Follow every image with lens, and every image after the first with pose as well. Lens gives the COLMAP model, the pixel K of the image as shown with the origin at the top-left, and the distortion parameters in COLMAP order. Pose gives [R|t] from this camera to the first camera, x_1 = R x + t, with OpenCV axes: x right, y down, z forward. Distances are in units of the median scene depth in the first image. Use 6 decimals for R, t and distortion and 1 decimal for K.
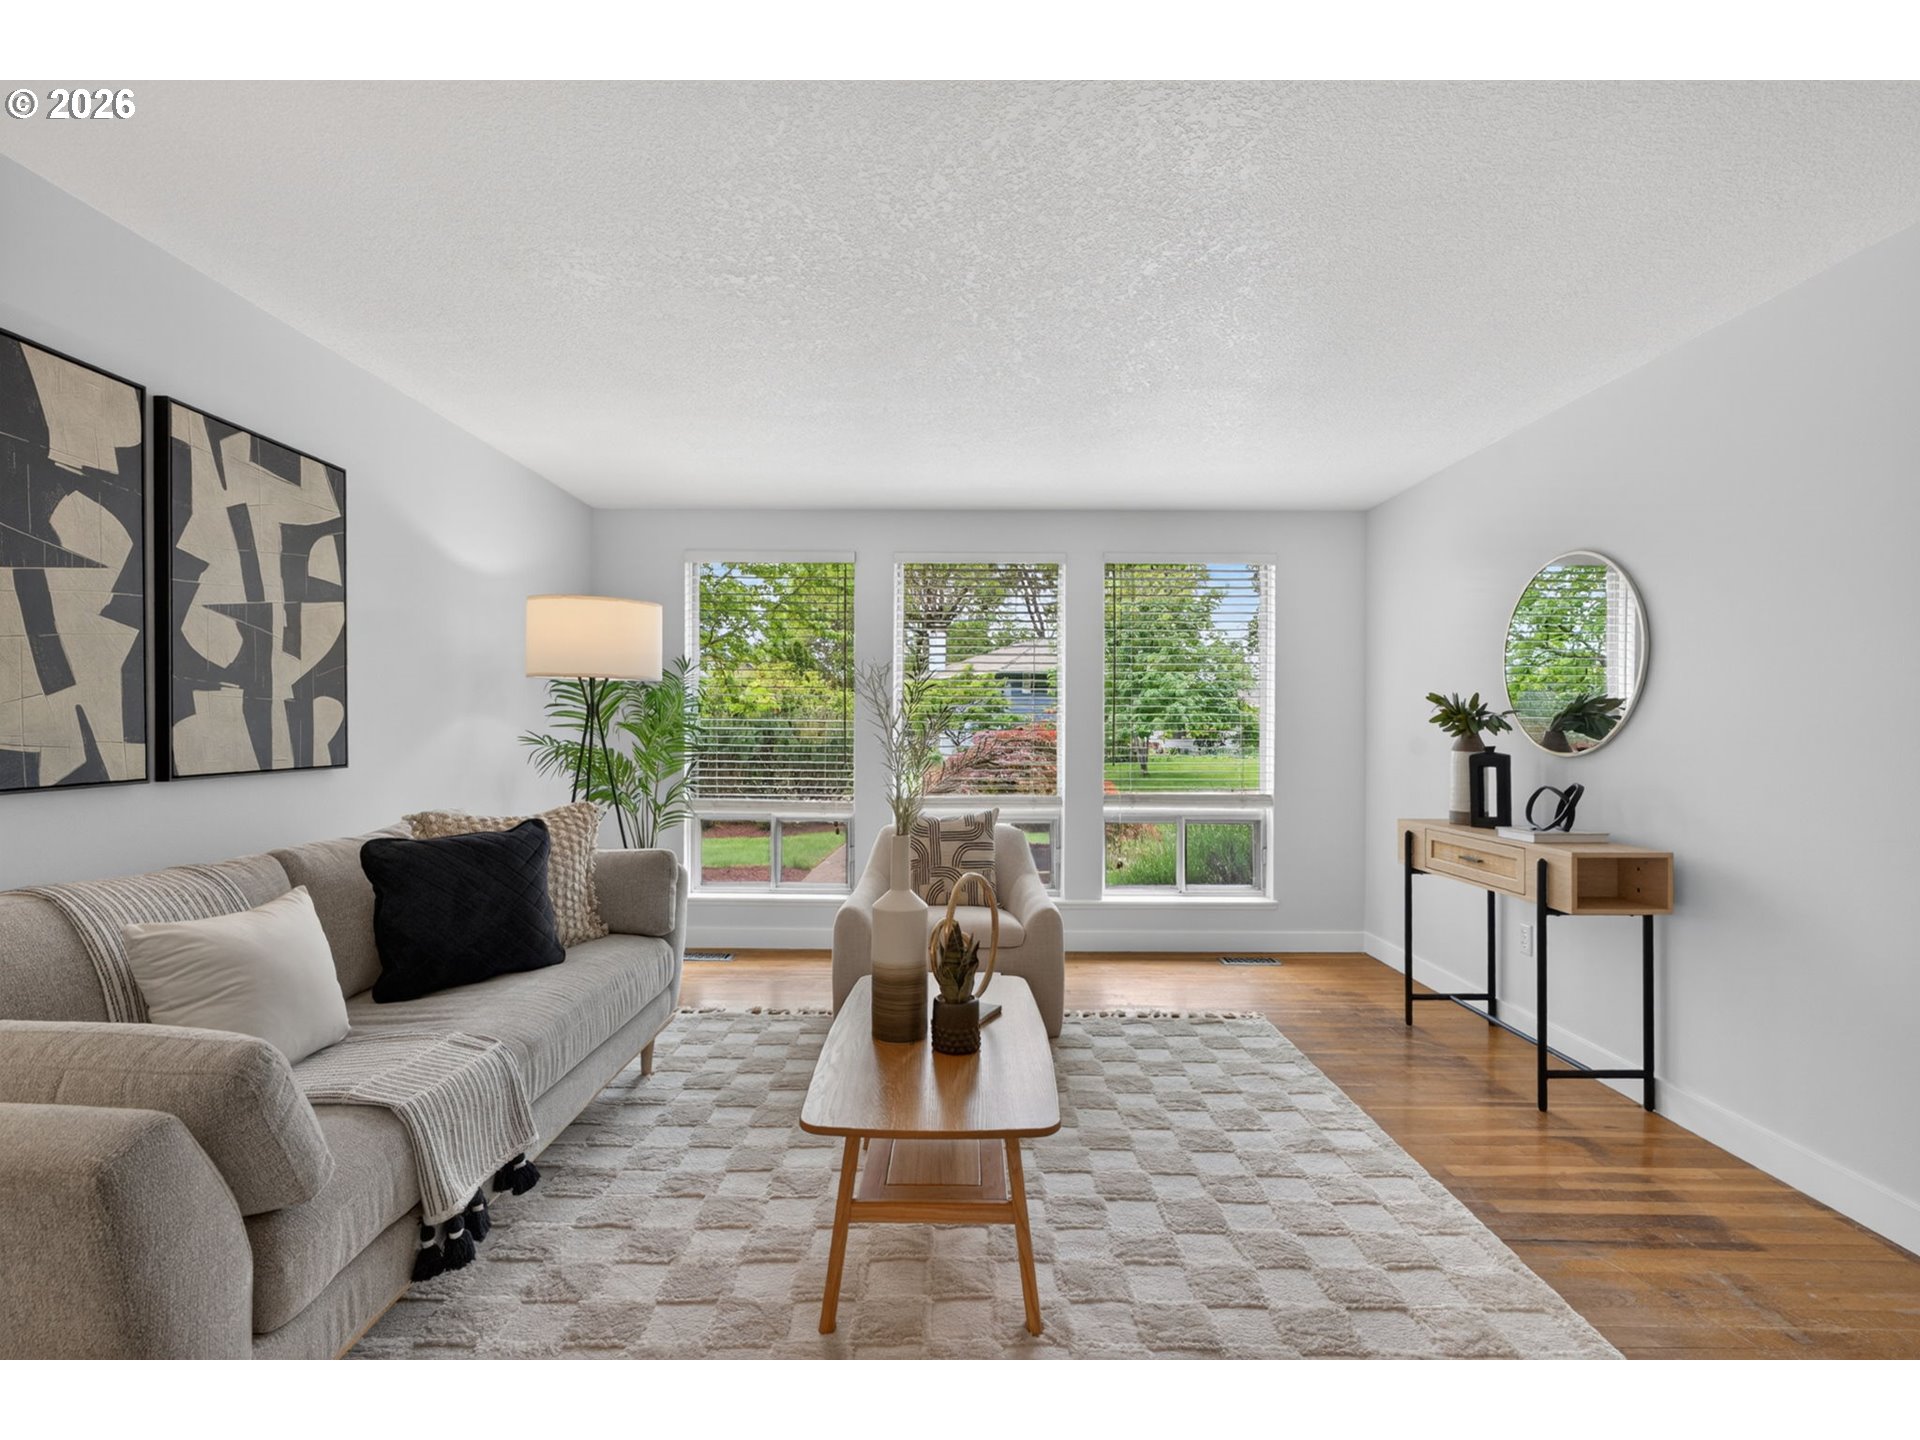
lens RADIAL K [[877.3, 0, 960.6], [0, 877.3, 734.8], [0, 0, 1]] dist [-0.003263, -0.000918]
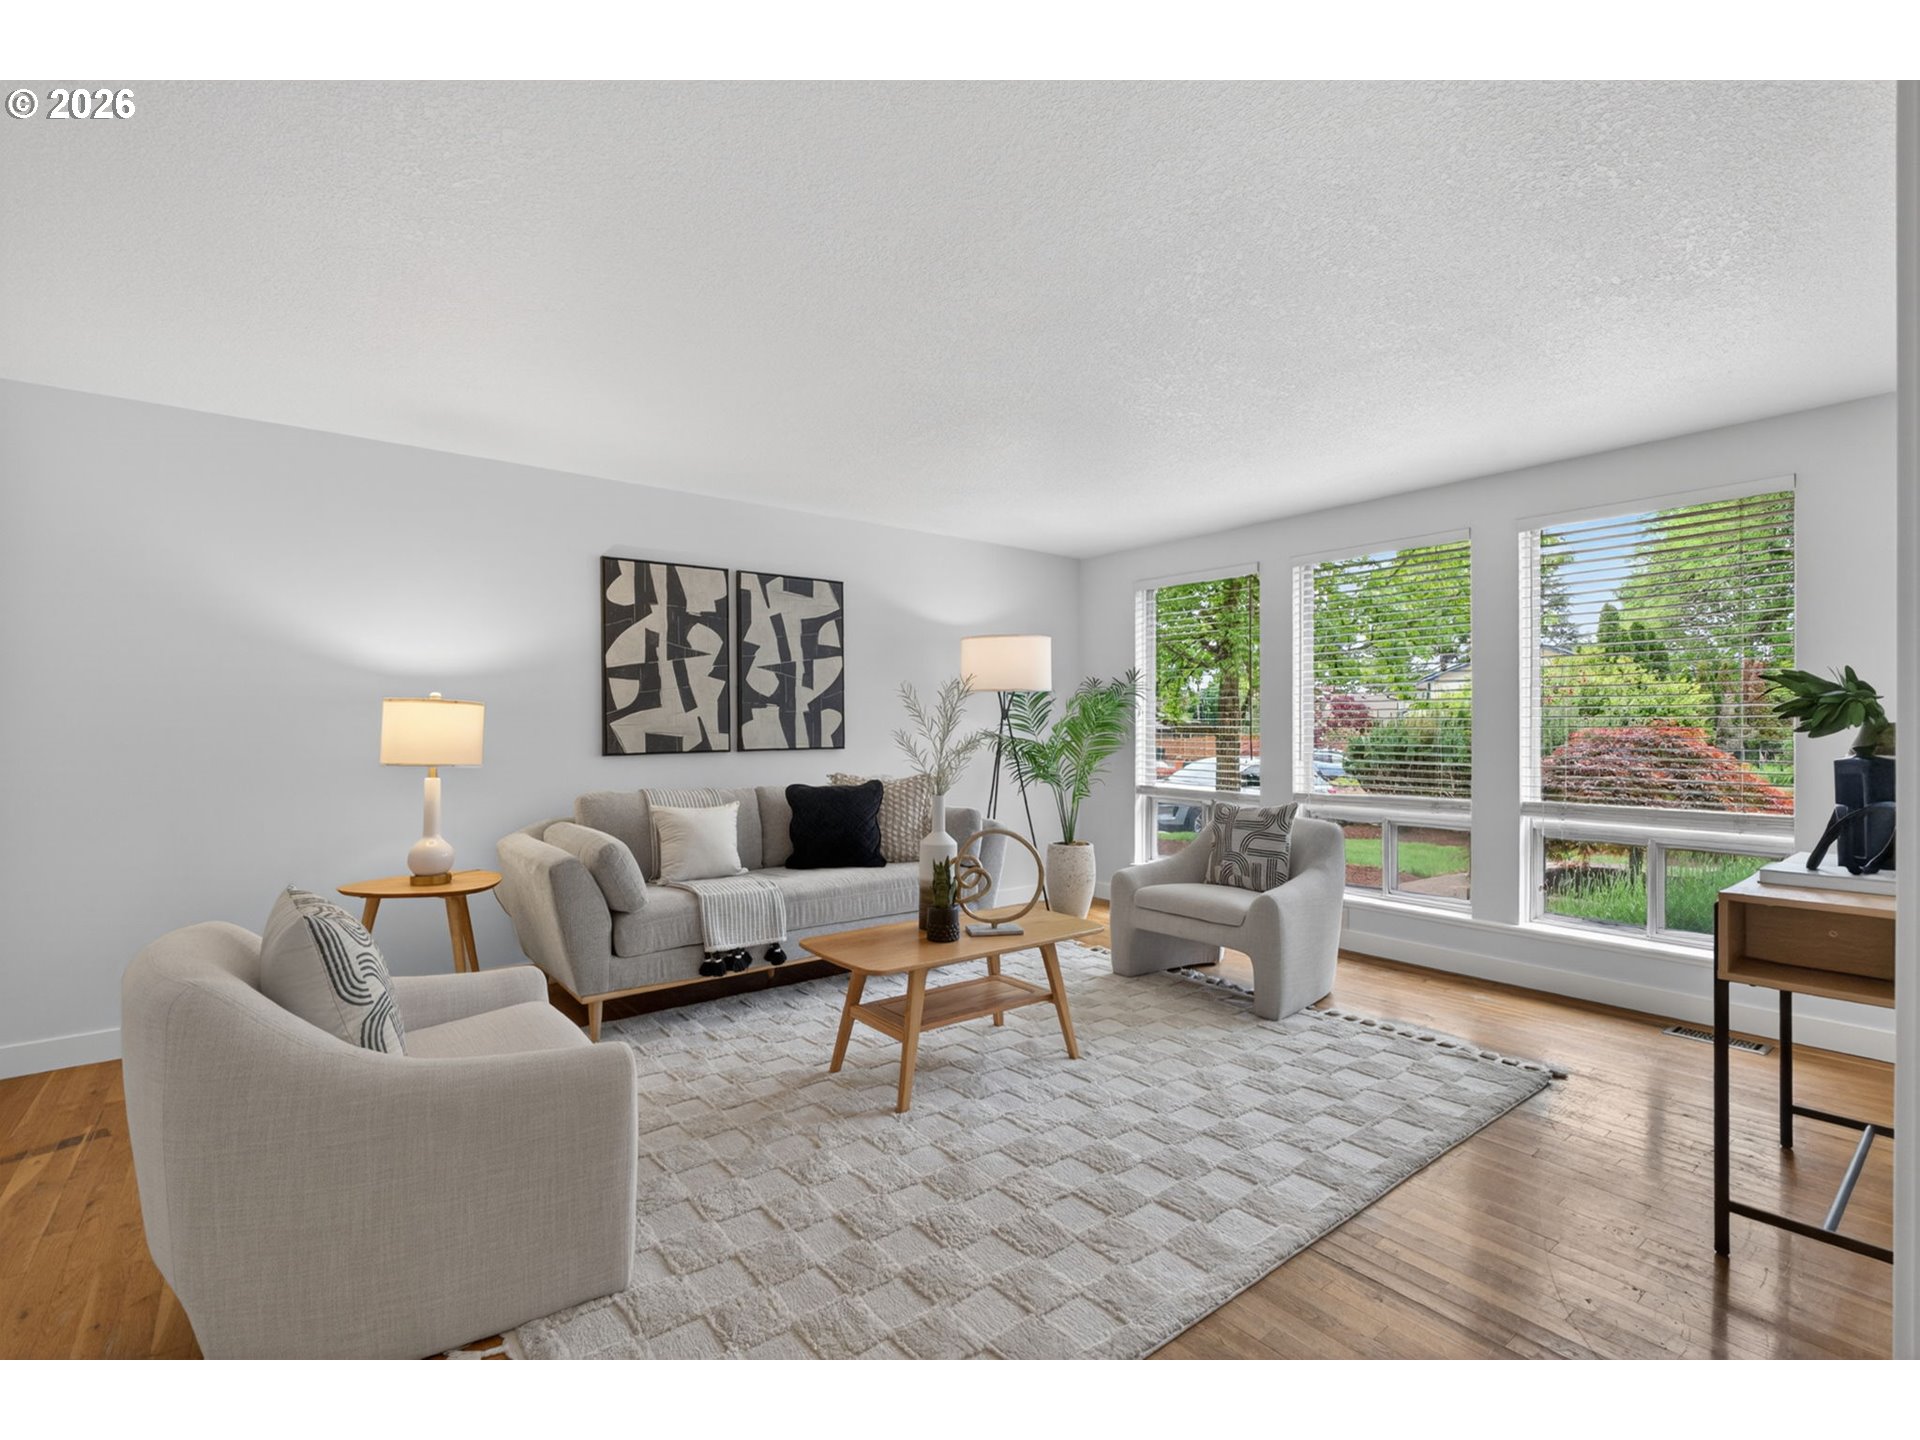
lens RADIAL K [[877.3, 0, 954.5], [0, 877.3, 719.4], [0, 0, 1]] dist [-0.003263, -0.000918]
pose [[0.625630, -0.011363, -0.780037, 0.919528], [-0.003588, 0.999841, -0.017443, 0.008900], [0.780111, 0.013712, 0.625490, 0.066509]]
